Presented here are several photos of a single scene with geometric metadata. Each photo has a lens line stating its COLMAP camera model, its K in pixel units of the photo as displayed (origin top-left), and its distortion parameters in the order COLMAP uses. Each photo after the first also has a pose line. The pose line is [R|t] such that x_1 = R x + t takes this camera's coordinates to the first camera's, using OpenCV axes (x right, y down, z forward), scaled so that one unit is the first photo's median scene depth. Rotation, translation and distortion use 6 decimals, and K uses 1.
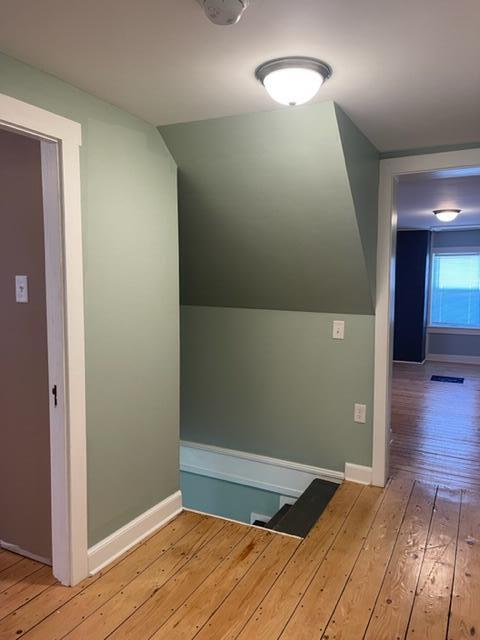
lens RADIAL K [[492.7, 0, 243.9], [0, 492.7, 315.2], [0, 0, 1]] dist [0.074059, -0.070345]
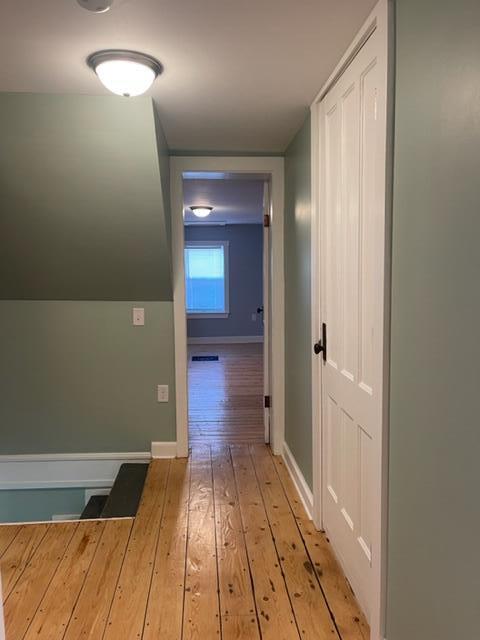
lens RADIAL K [[492.7, 0, 237.0], [0, 492.7, 315.7], [0, 0, 1]] dist [0.074059, -0.070345]
pose [[0.870311, -0.062792, 0.488483, -0.153592], [0.055990, 0.998023, 0.028535, 0.010139], [-0.489310, 0.002516, 0.872107, -0.008254]]
